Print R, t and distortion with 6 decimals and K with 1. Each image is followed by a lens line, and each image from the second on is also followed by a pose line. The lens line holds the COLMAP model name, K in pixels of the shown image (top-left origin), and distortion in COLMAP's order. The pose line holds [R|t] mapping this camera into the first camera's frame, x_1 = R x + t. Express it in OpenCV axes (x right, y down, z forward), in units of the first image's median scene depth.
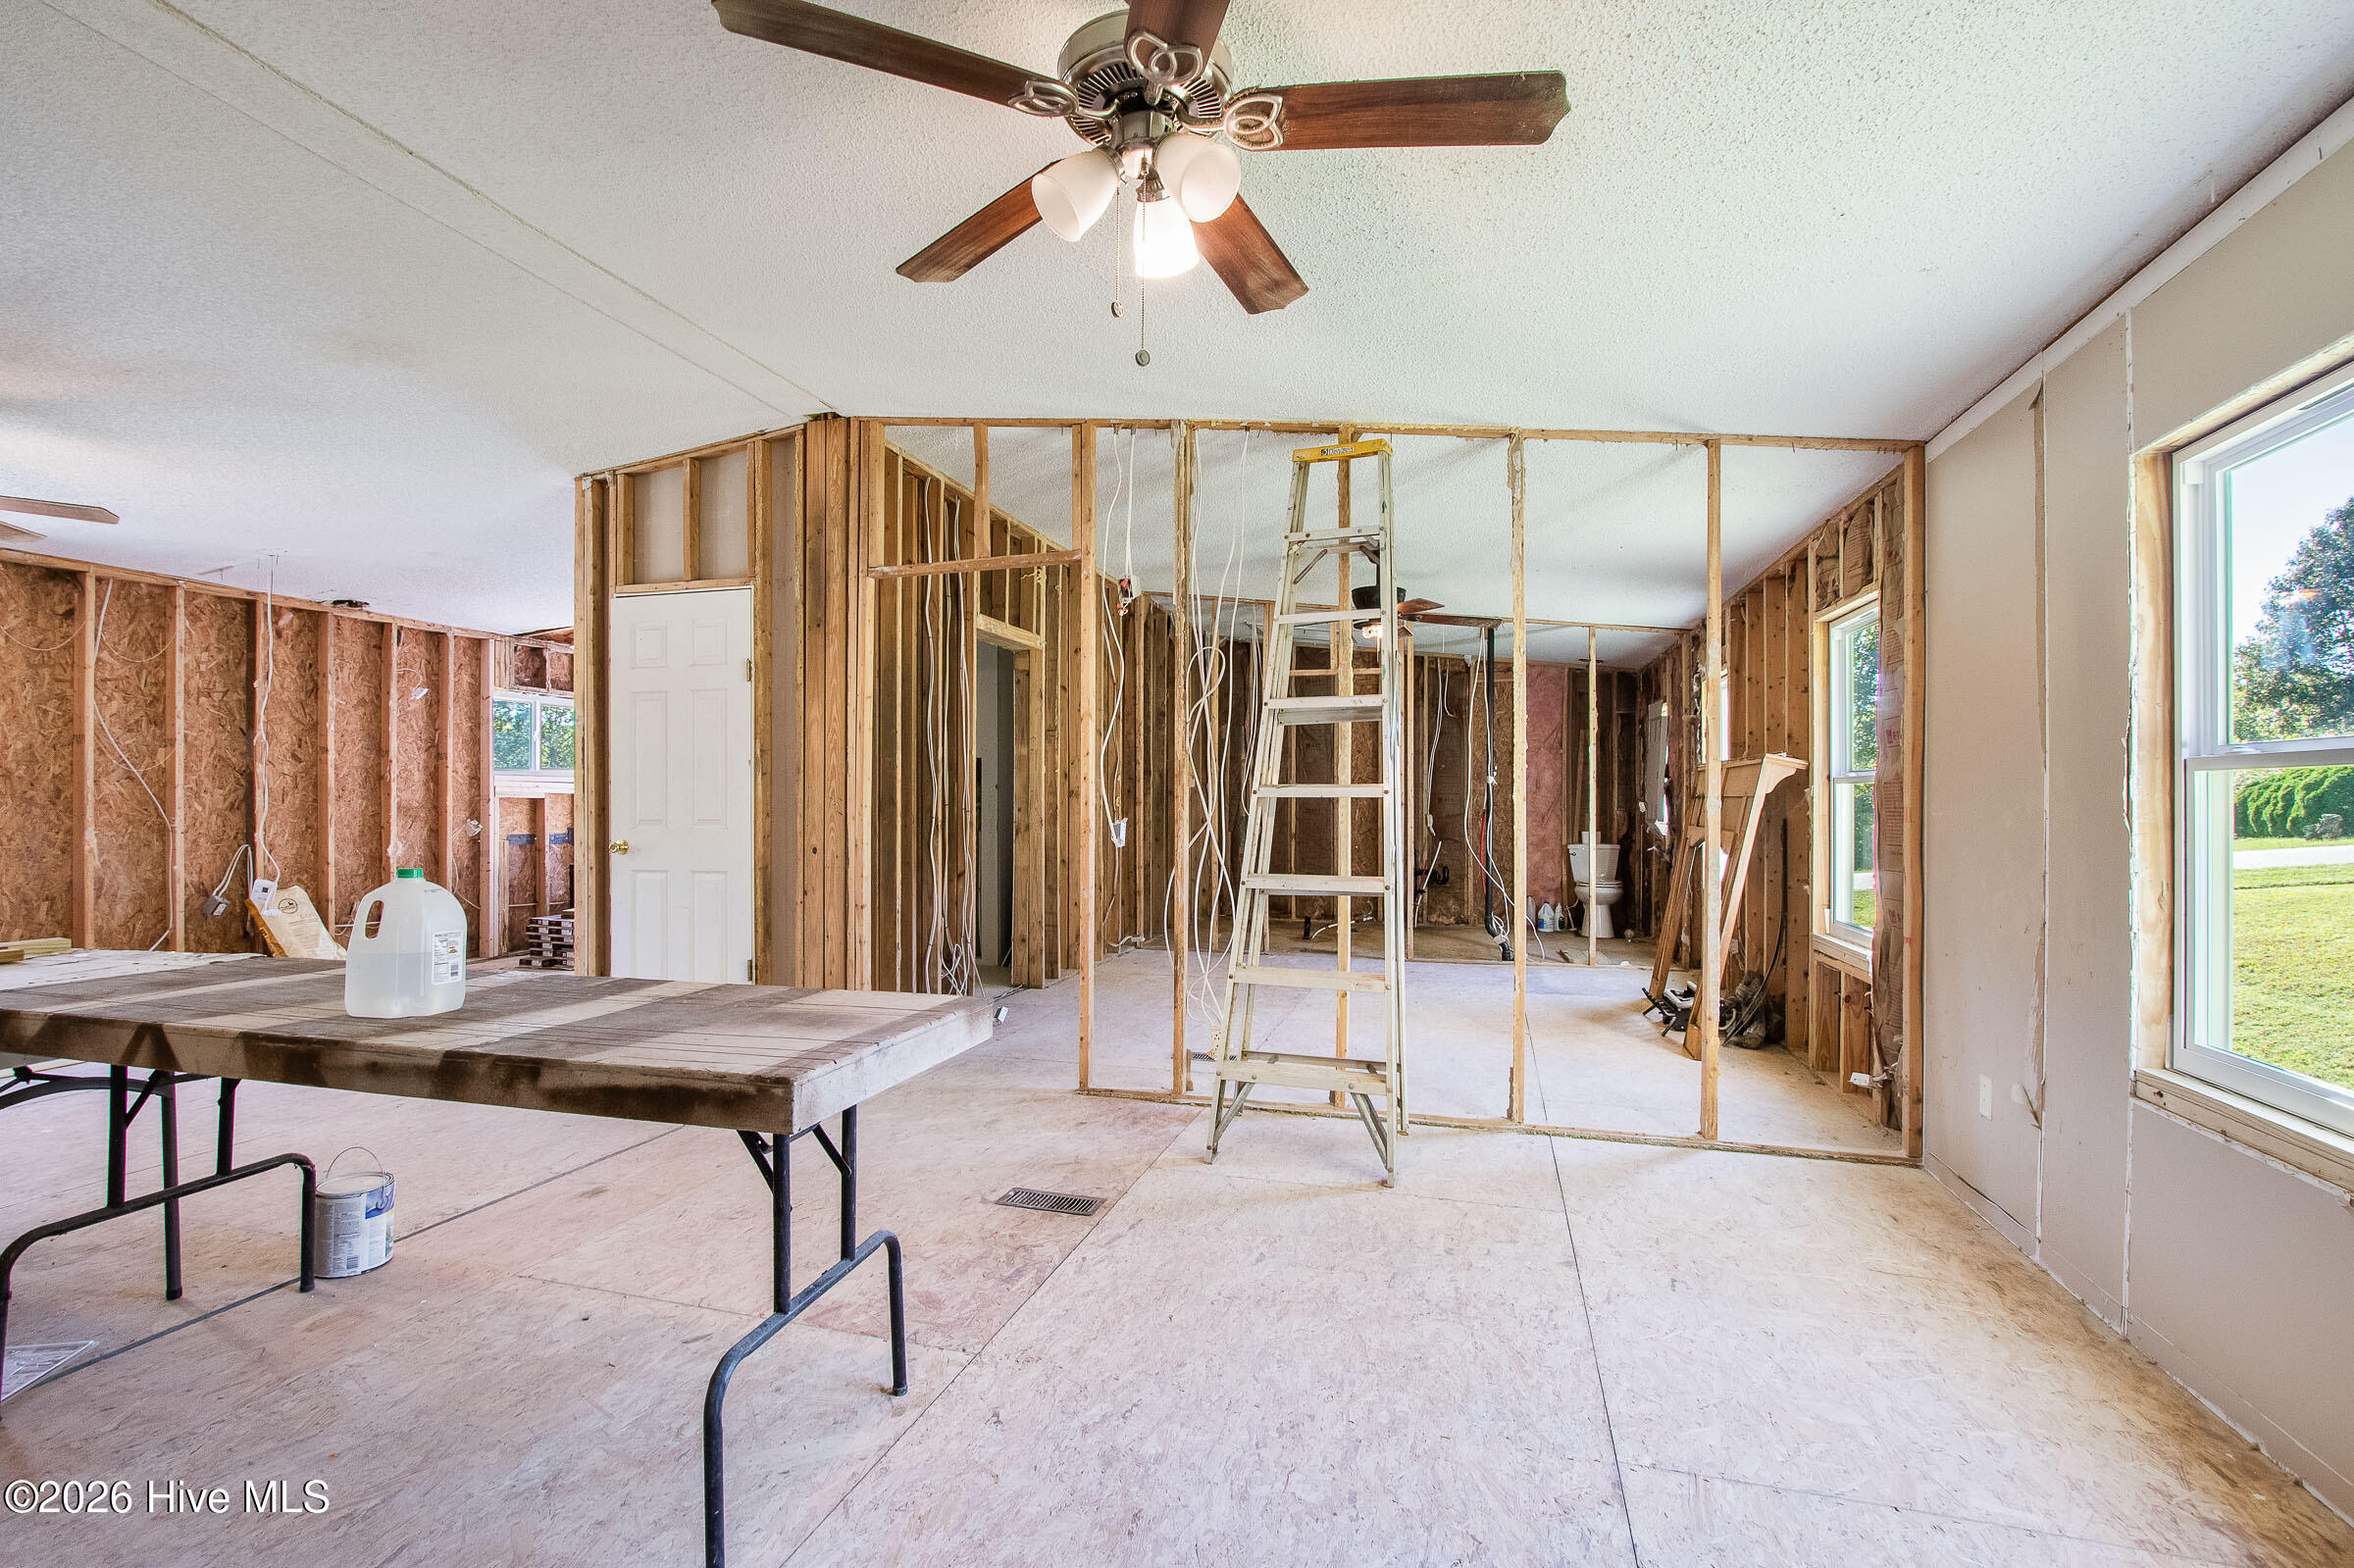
lens RADIAL K [[1092.1, 0, 1177.7], [0, 1092.1, 790.1], [0, 0, 1]] dist [-0.020643, 0.002871]
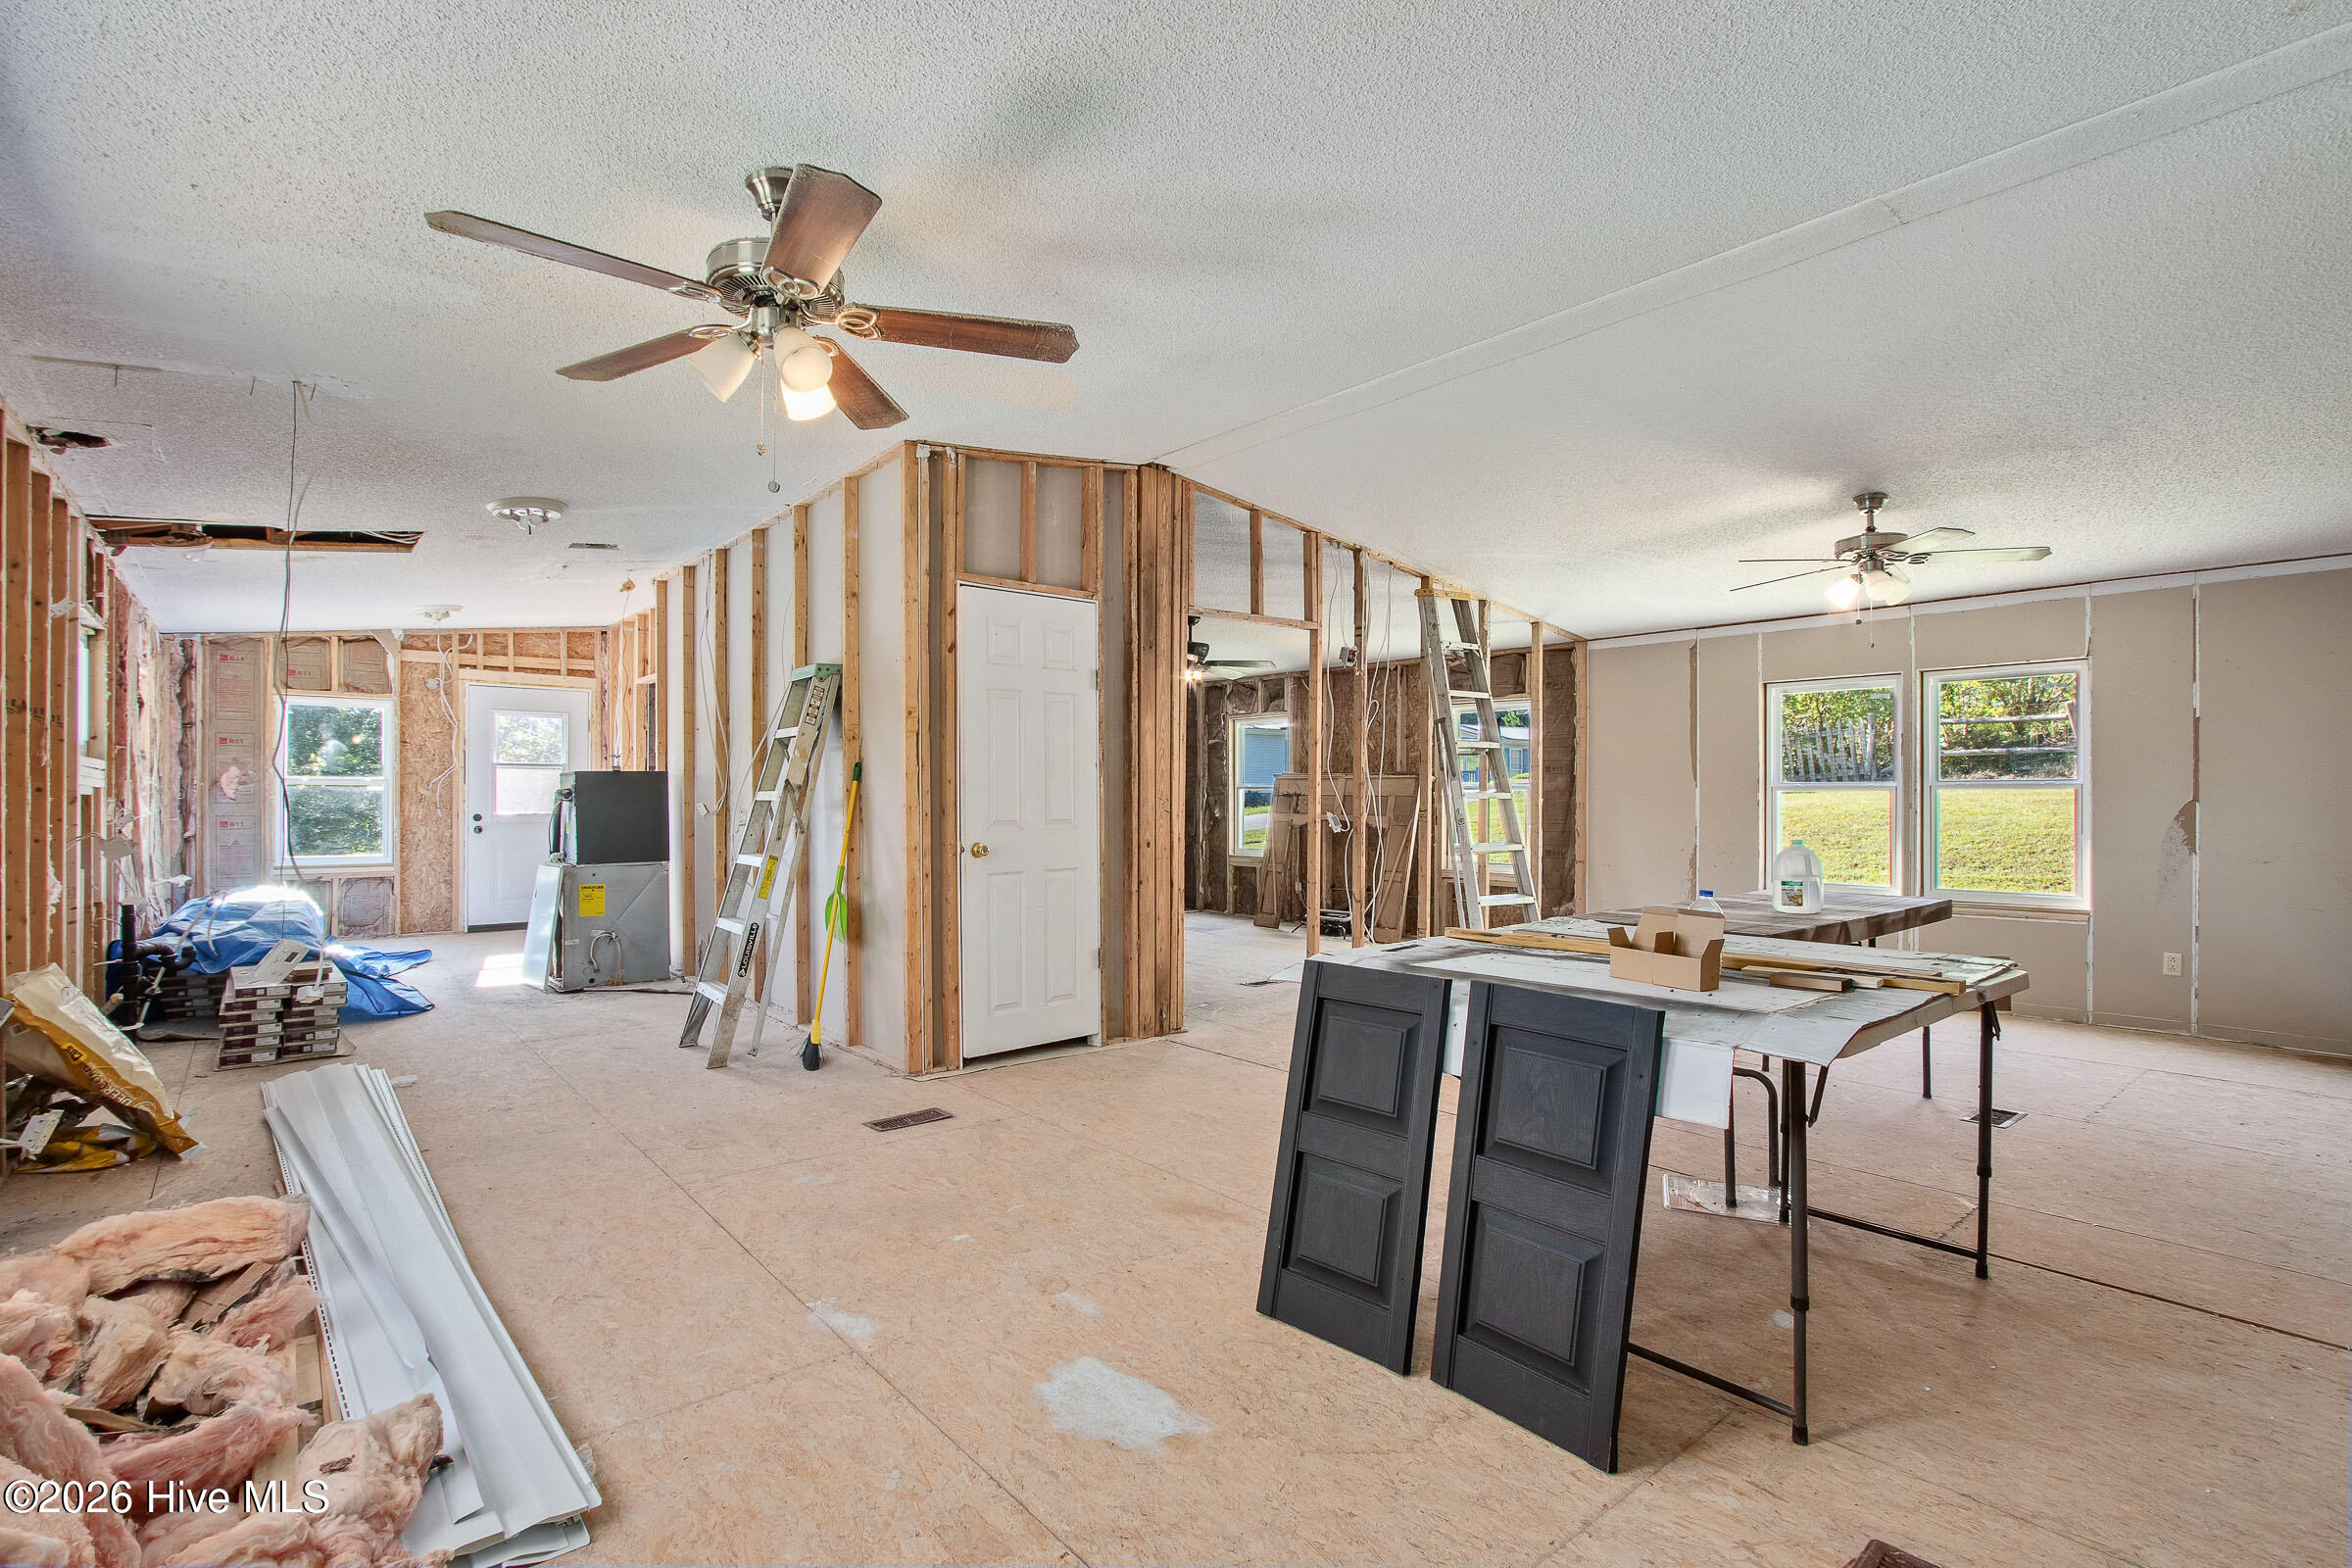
lens RADIAL K [[1091.3, 0, 1163.0], [0, 1091.3, 793.1], [0, 0, 1]] dist [-0.020643, 0.002871]
pose [[0.555263, -0.001556, 0.831673, -1.273373], [-0.003270, 0.999986, 0.004054, -0.002963], [-0.831668, -0.004970, 0.555251, 0.351838]]
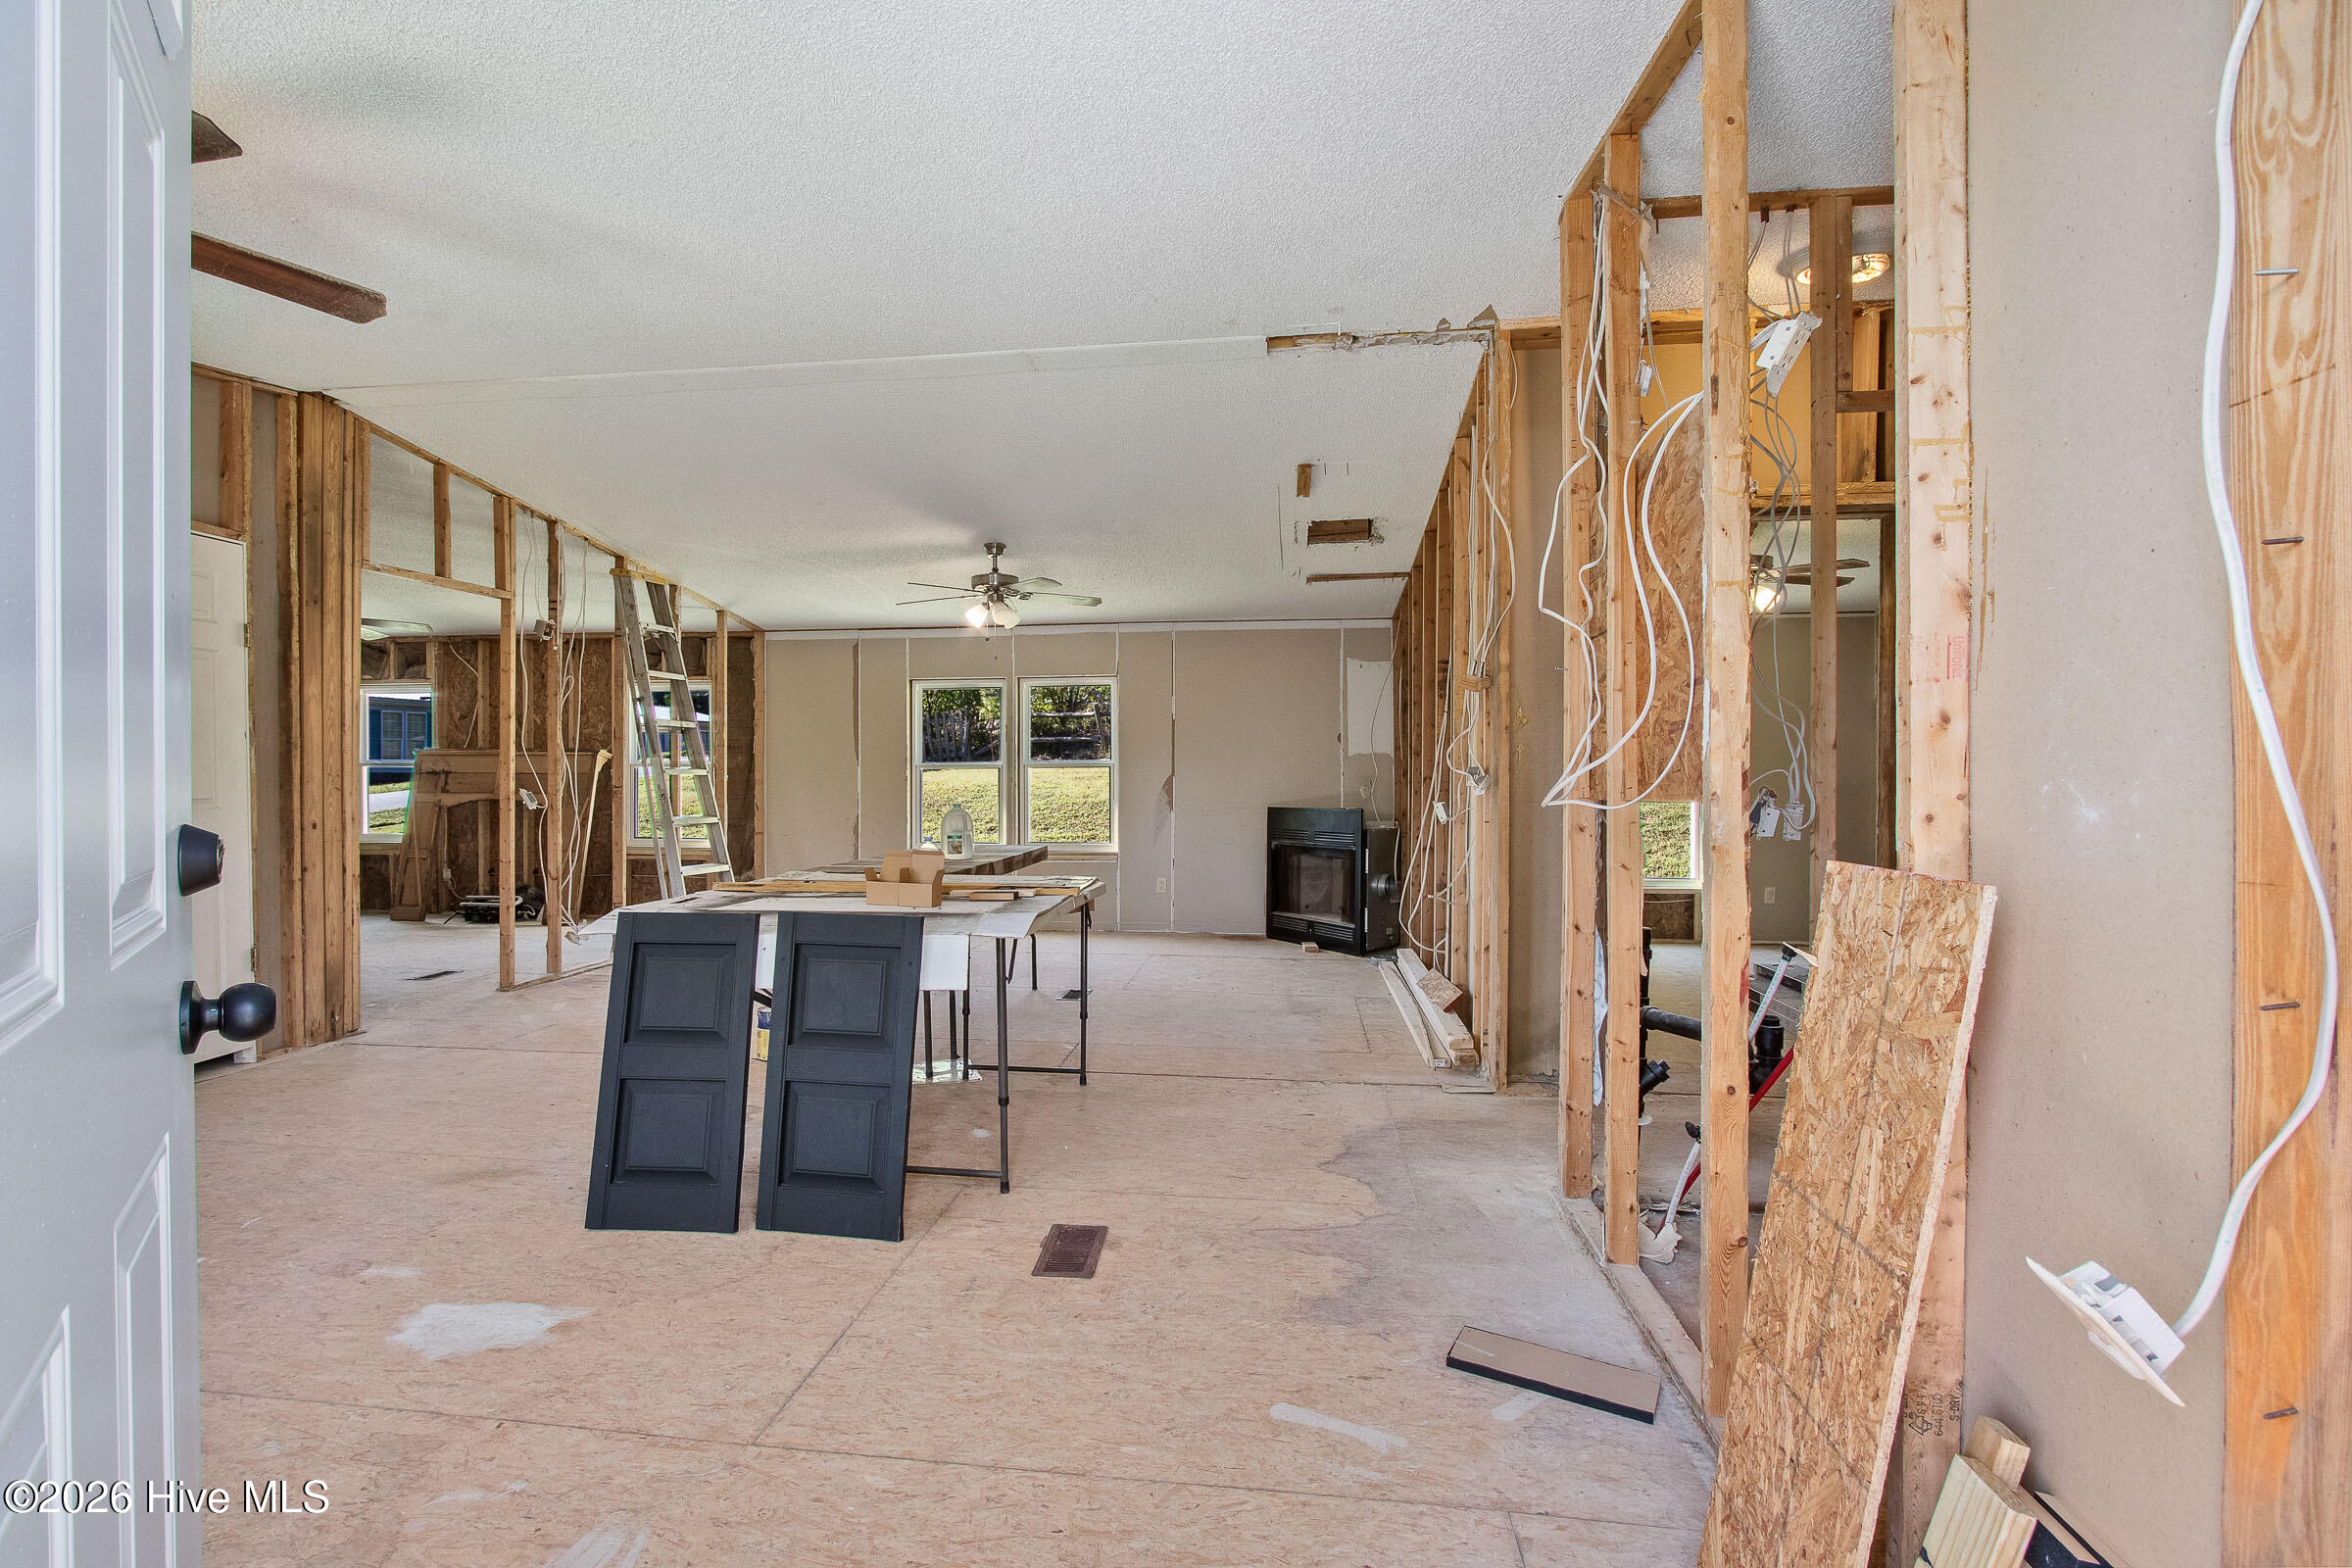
lens RADIAL K [[1091.3, 0, 1172.8], [0, 1091.3, 787.1], [0, 0, 1]] dist [-0.020643, 0.002871]
pose [[-0.187765, -0.014096, 0.982113, -1.456733], [-0.004392, 0.999899, 0.013512, 0.002511], [-0.982204, -0.001776, -0.187808, 0.407805]]
